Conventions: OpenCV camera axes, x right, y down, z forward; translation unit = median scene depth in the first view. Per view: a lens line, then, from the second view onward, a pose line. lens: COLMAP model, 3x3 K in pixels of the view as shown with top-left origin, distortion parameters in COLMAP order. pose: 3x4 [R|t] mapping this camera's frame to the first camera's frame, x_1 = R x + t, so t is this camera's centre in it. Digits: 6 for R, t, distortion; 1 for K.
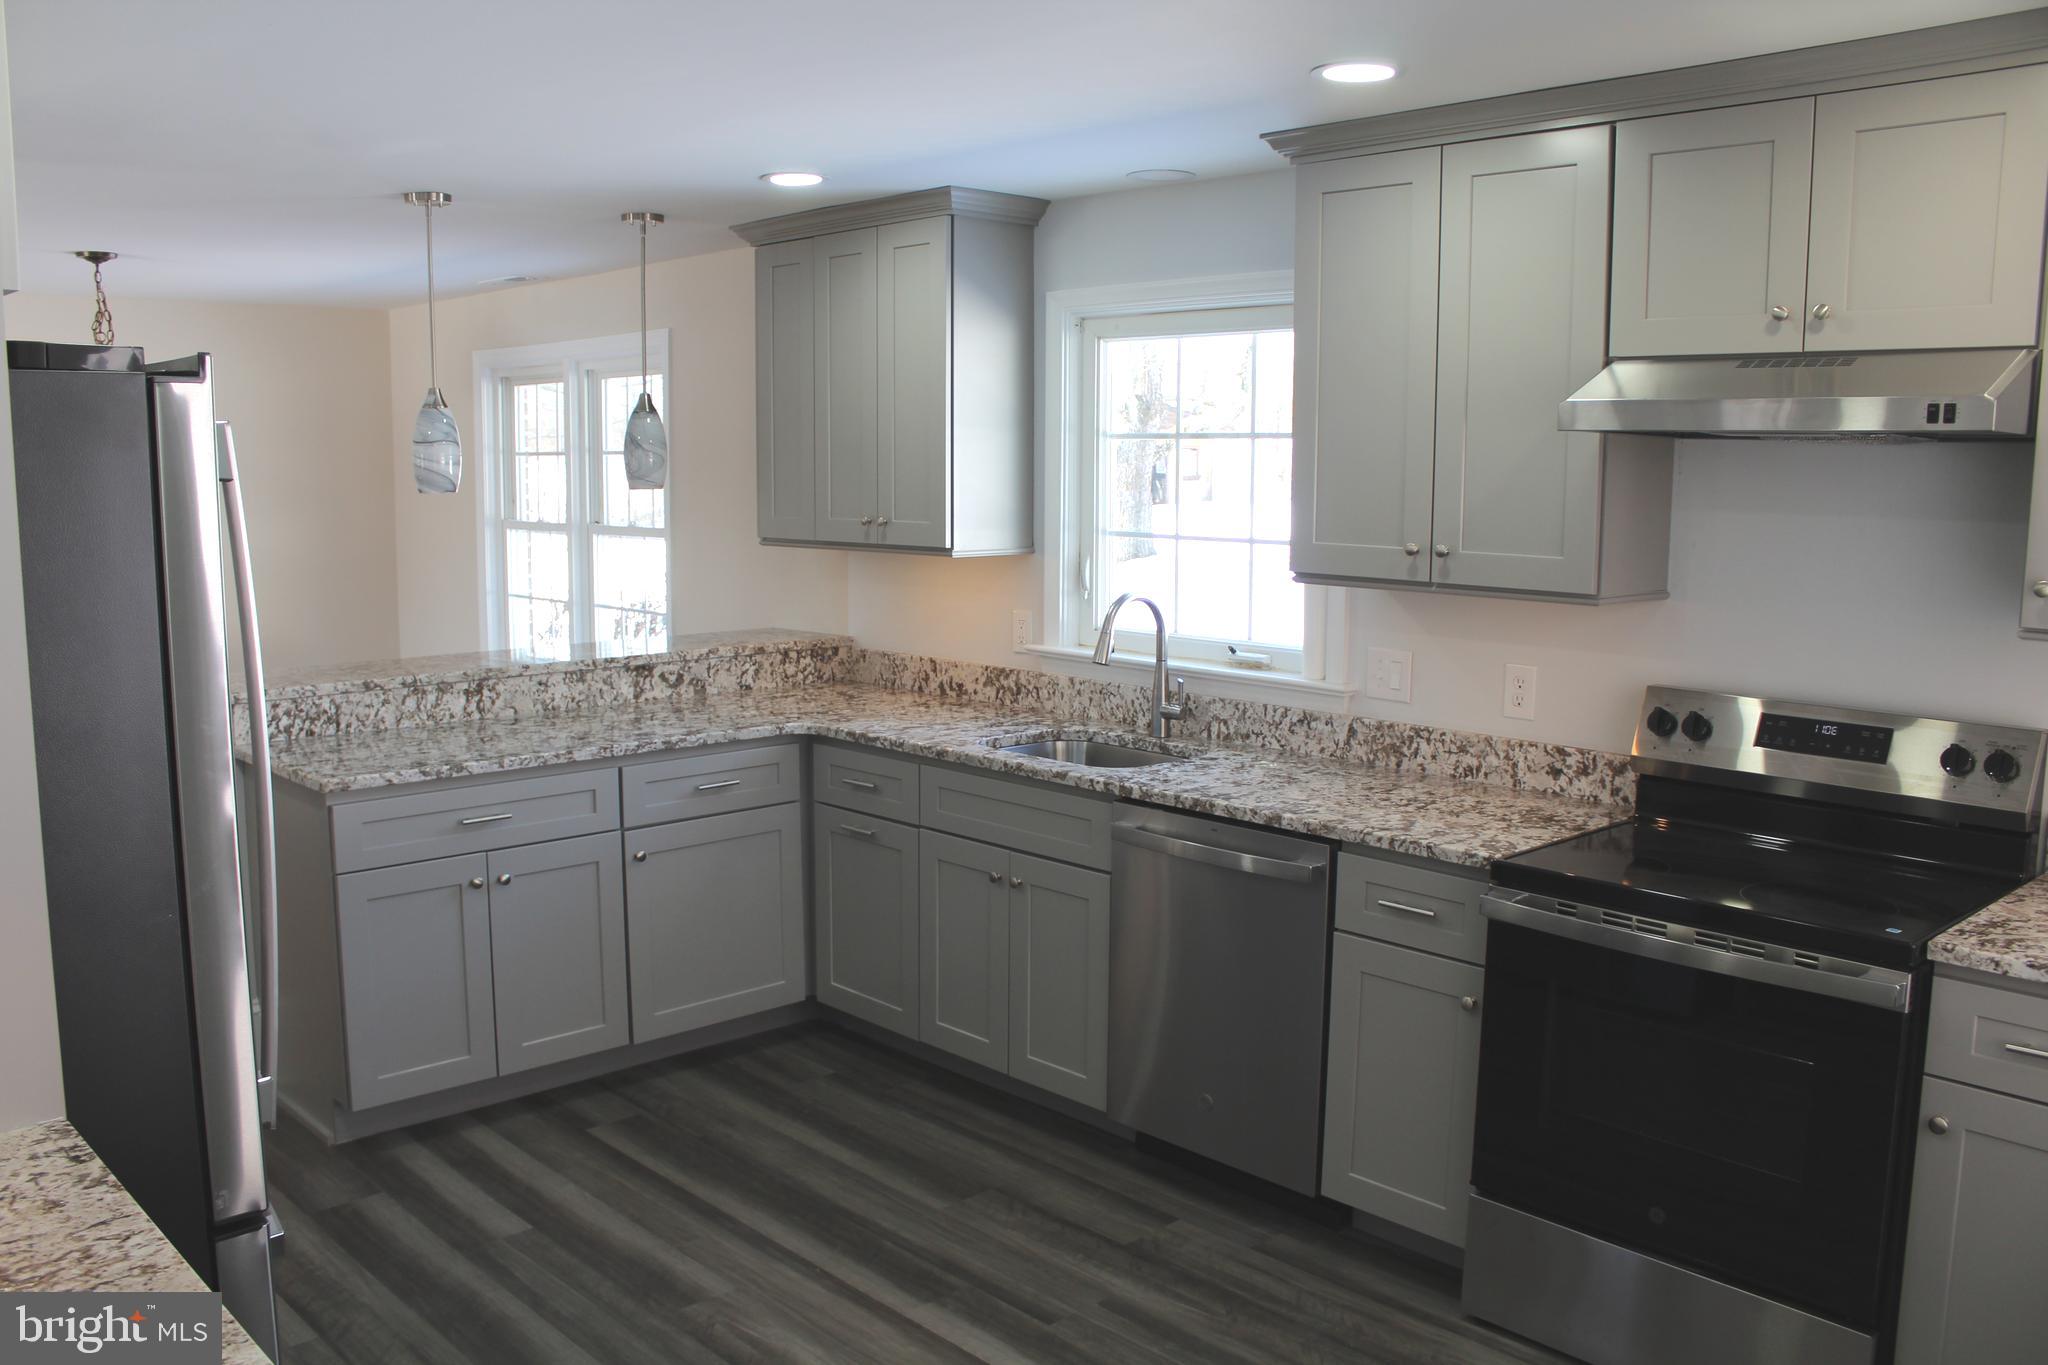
lens RADIAL K [[1714.5, 0, 1004.6], [0, 1714.5, 685.8], [0, 0, 1]] dist [-0.144913, 0.097509]
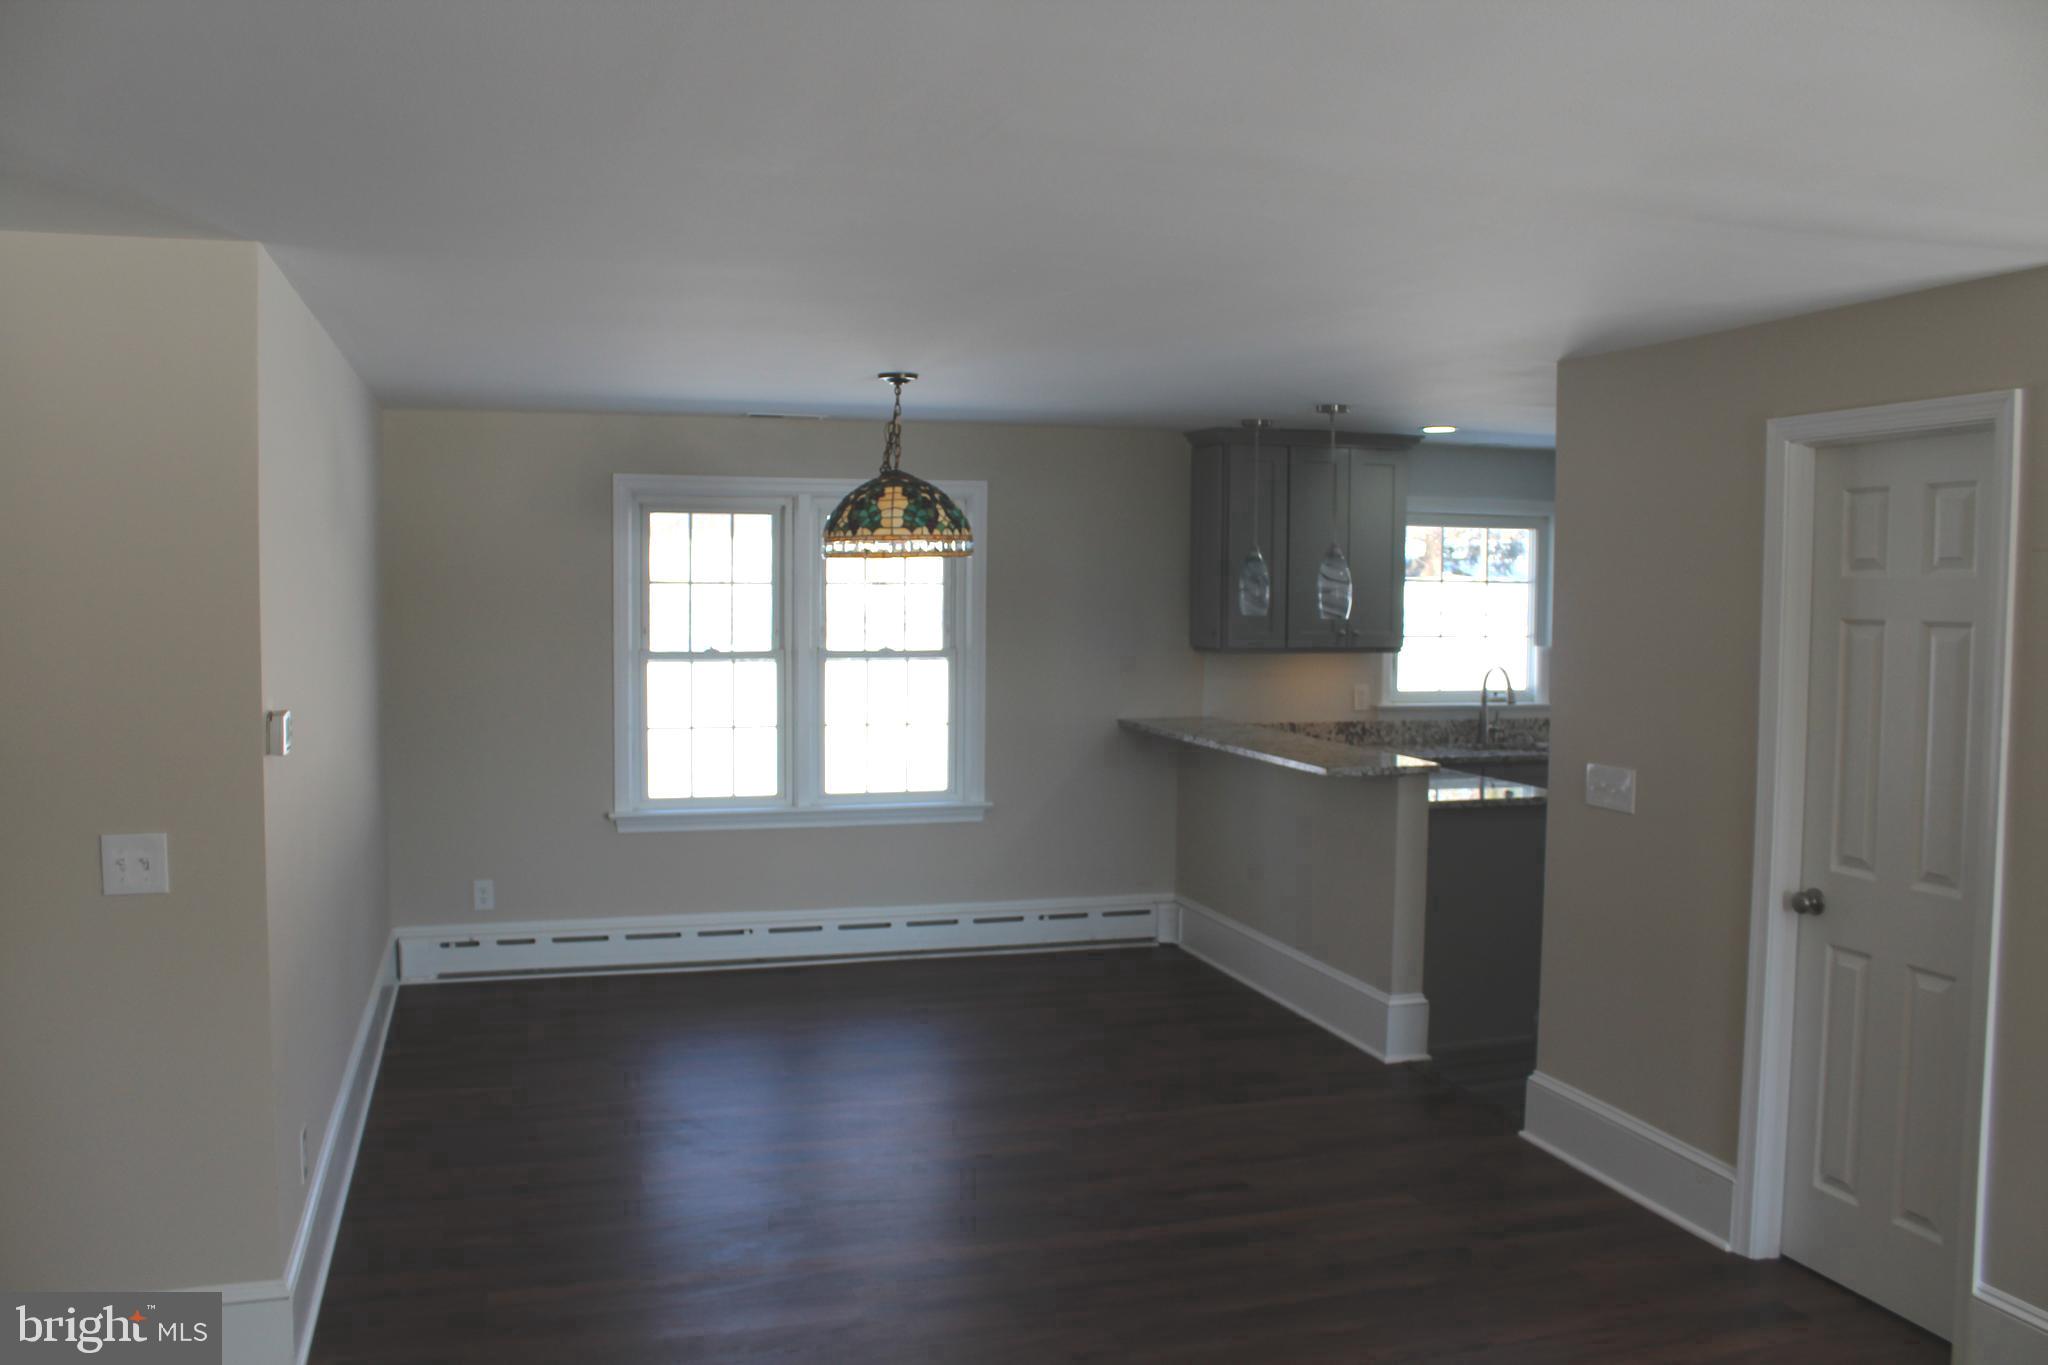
lens RADIAL K [[1714.5, 0, 1016.9], [0, 1714.5, 688.8], [0, 0, 1]] dist [-0.144913, 0.097509]
pose [[0.423842, -0.057810, 0.903890, -1.638906], [0.111718, 0.993677, 0.011167, -0.097372], [-0.898820, 0.096248, 0.427620, 0.610703]]
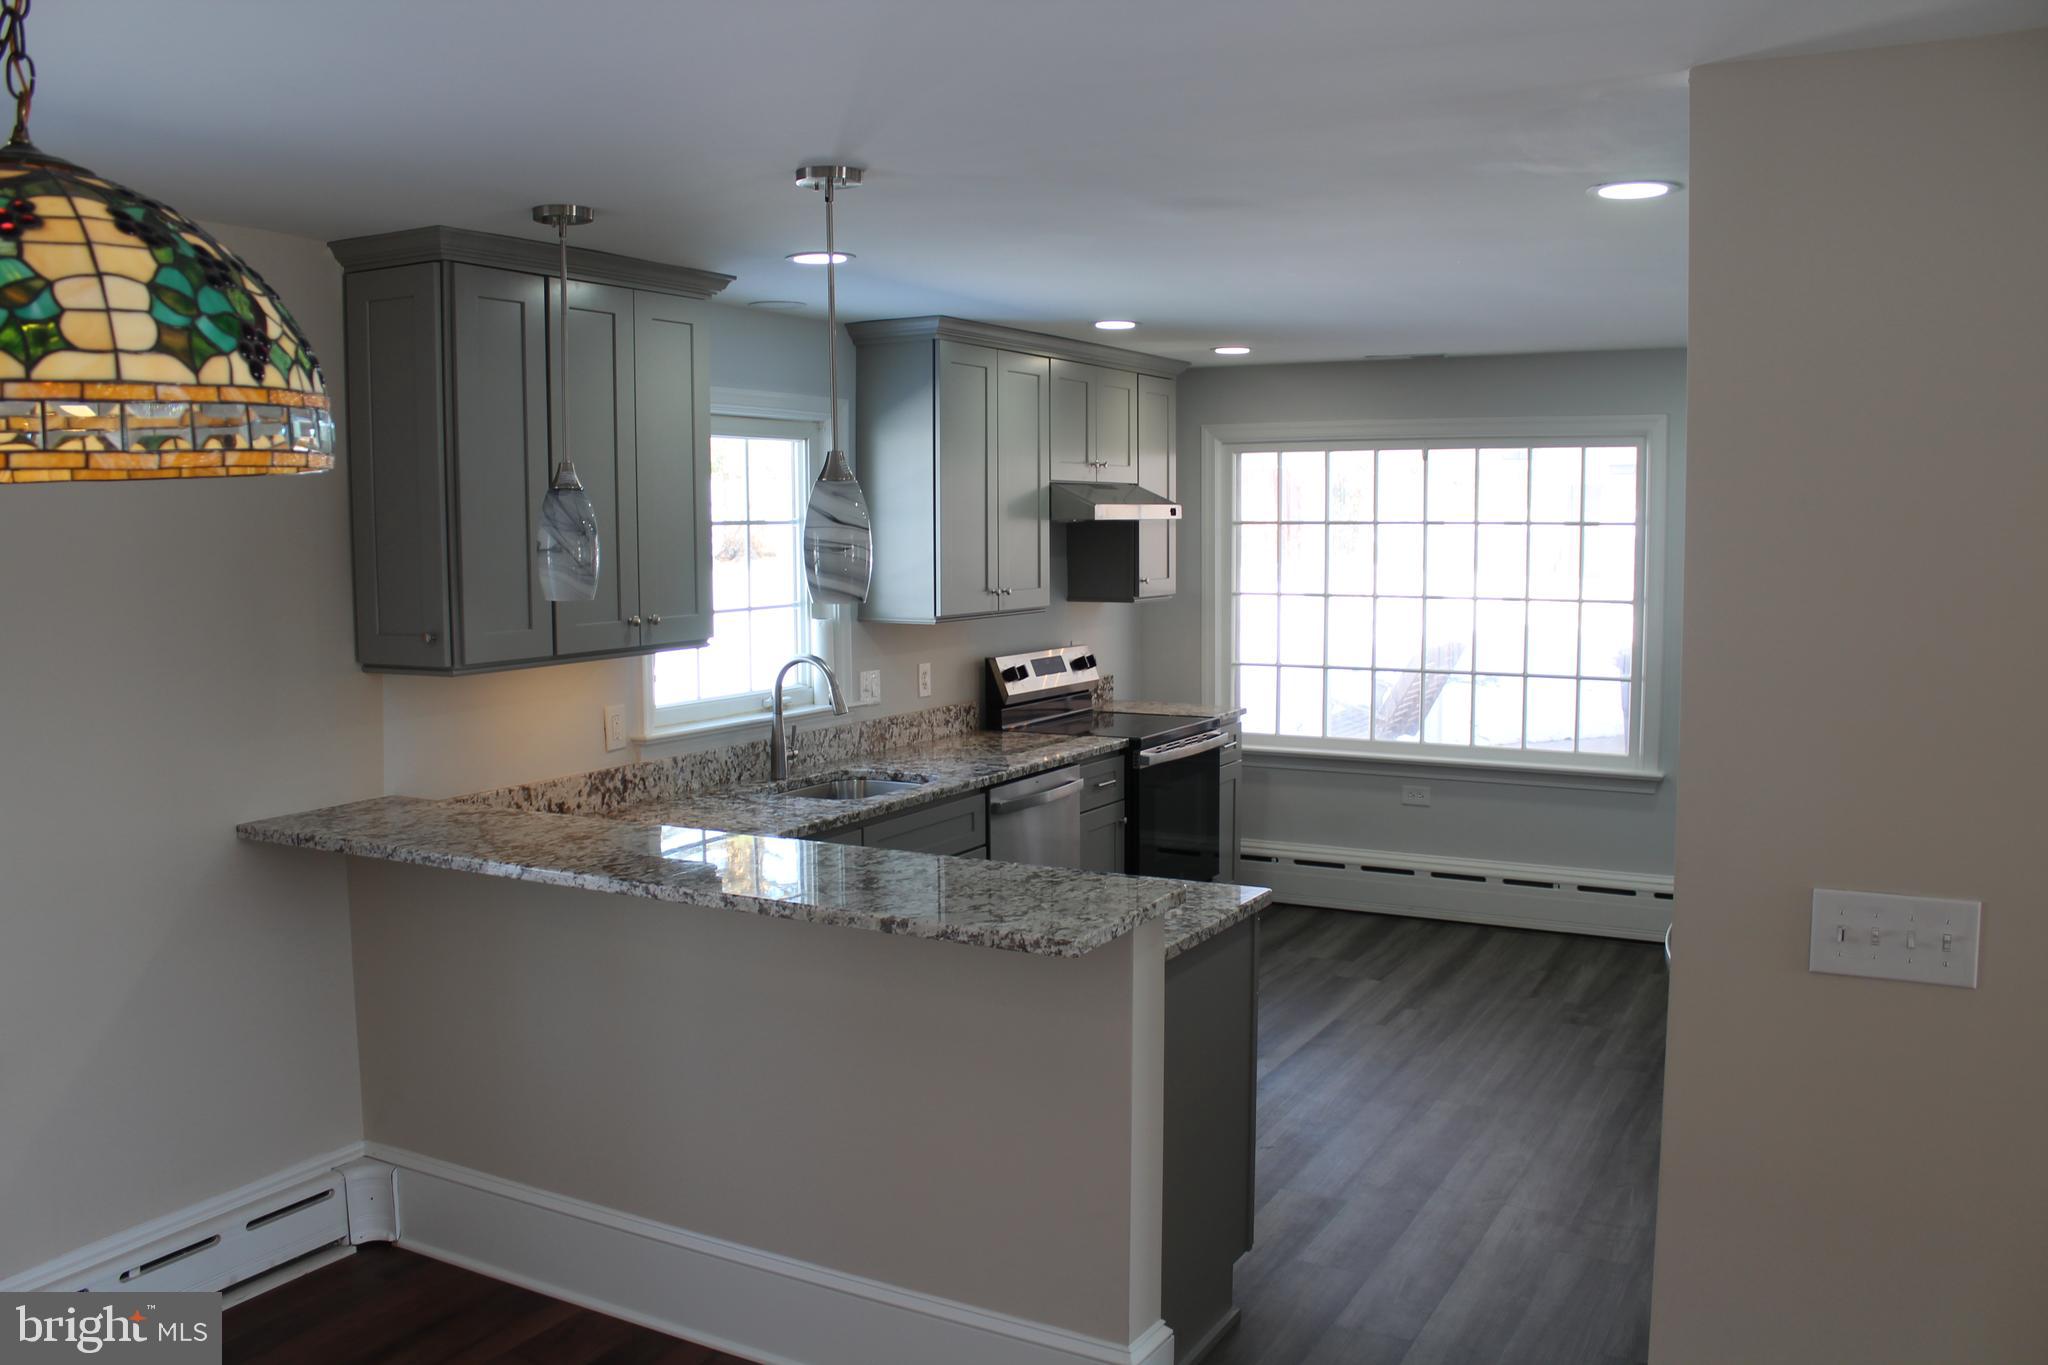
lens RADIAL K [[1714.5, 0, 1018.5], [0, 1714.5, 678.0], [0, 0, 1]] dist [-0.144913, 0.097509]
pose [[-0.314769, -0.088536, 0.945030, -0.977742], [0.133417, 0.981628, 0.136403, -0.161825], [-0.939745, 0.169018, -0.297174, 1.089550]]
